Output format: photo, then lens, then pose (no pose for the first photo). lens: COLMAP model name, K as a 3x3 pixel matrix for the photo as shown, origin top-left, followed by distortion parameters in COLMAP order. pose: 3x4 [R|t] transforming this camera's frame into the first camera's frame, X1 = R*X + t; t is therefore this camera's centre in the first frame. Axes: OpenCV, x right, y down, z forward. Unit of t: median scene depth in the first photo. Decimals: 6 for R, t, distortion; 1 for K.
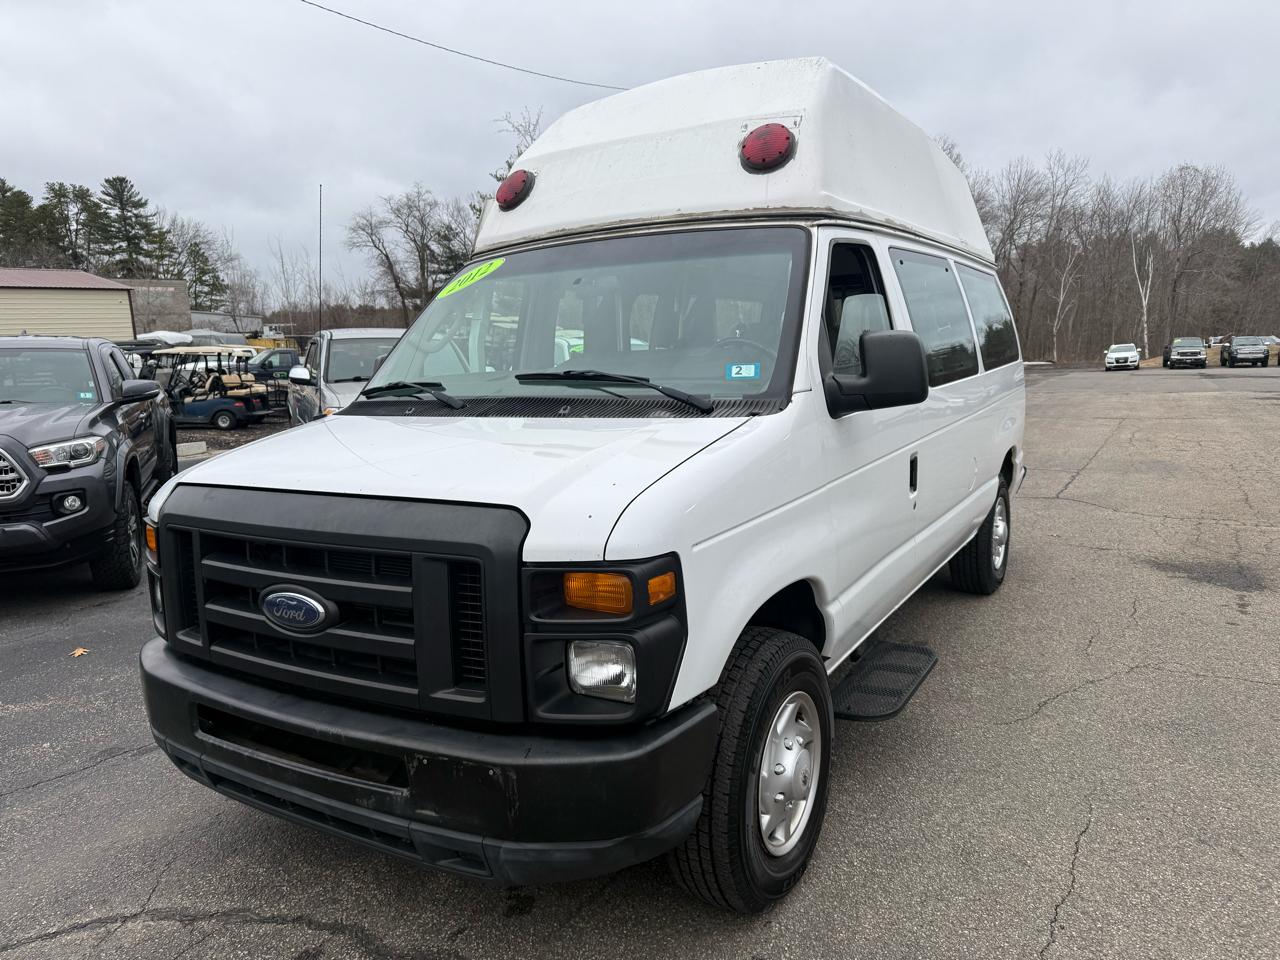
lens RADIAL K [[904.7, 0, 639.8], [0, 904.7, 486.8], [0, 0, 1]] dist [0.042254, -0.043693]
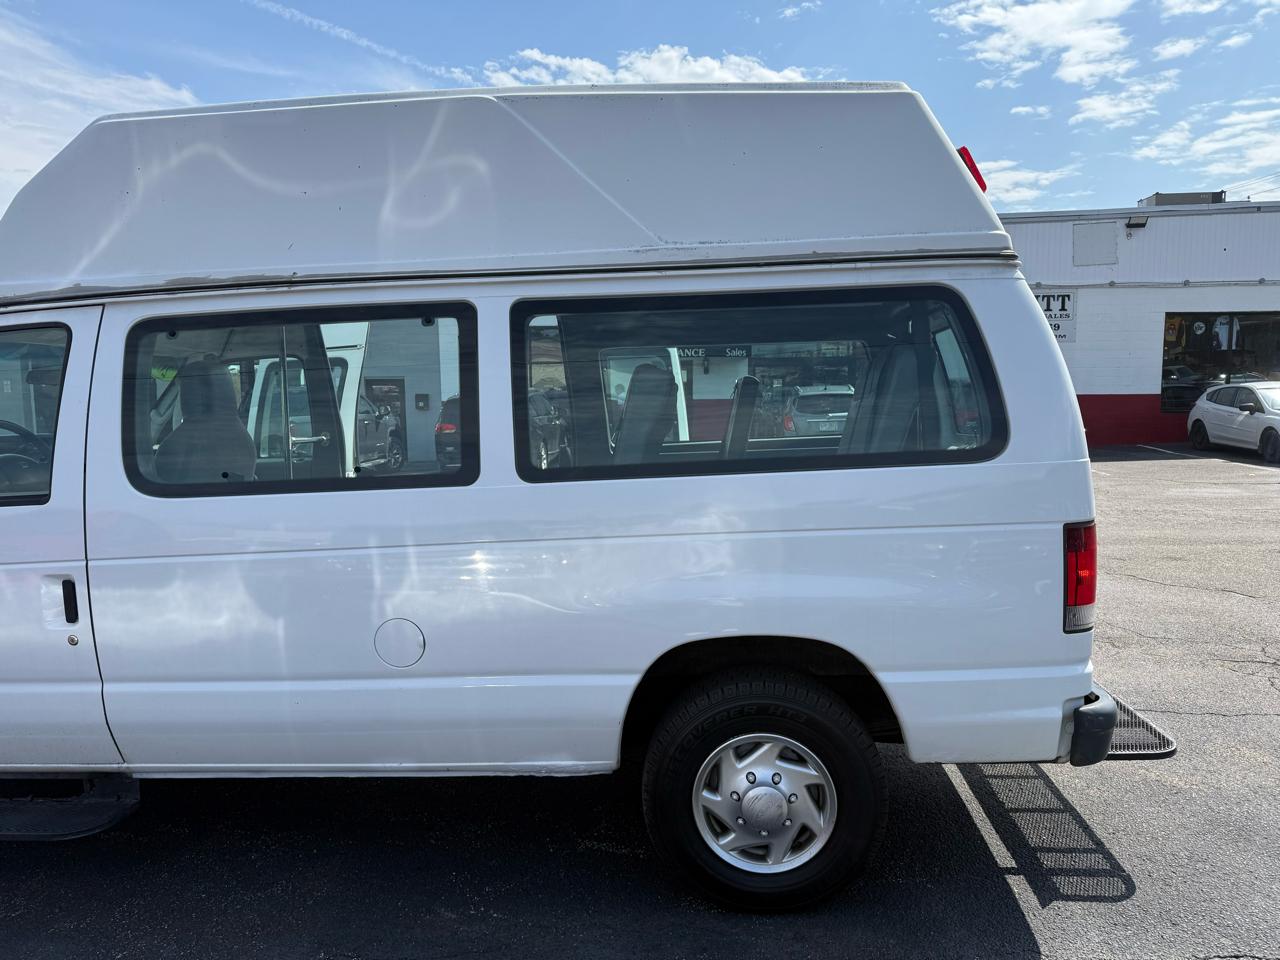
lens RADIAL K [[903.1, 0, 640.4], [0, 903.1, 492.0], [0, 0, 1]] dist [0.034639, -0.040694]
pose [[0.436920, 0.109906, -0.892761, 1.704216], [-0.117529, 0.990974, 0.064478, -0.307153], [0.891789, 0.076753, 0.445894, 1.491361]]
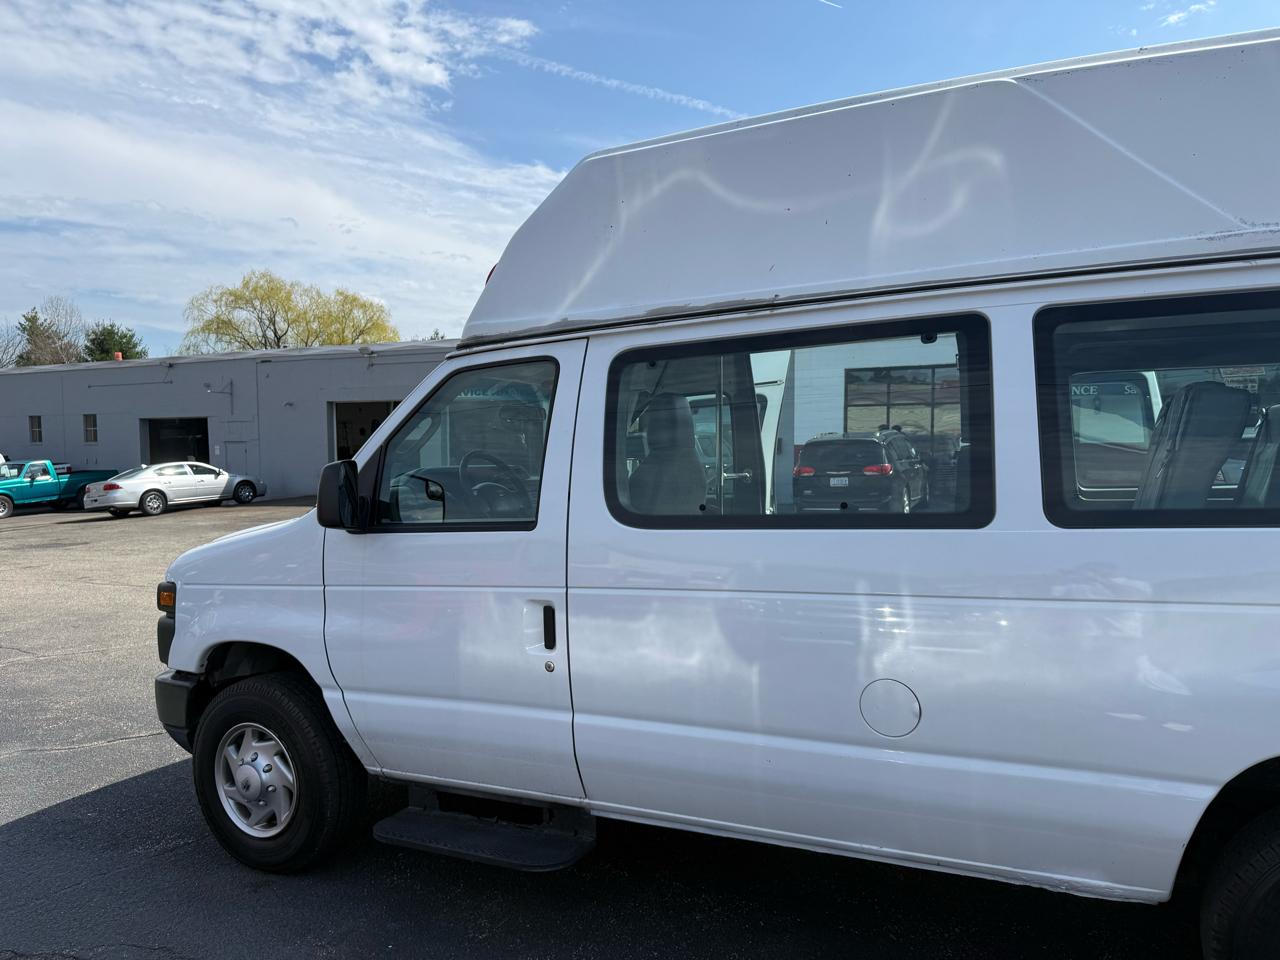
lens RADIAL K [[904.7, 0, 639.8], [0, 904.7, 486.8], [0, 0, 1]] dist [0.042254, -0.043693]
pose [[0.087800, 0.065441, -0.993986, 1.530305], [-0.126306, 0.990517, 0.054055, -0.268966], [0.988098, 0.120801, 0.095233, 1.358969]]
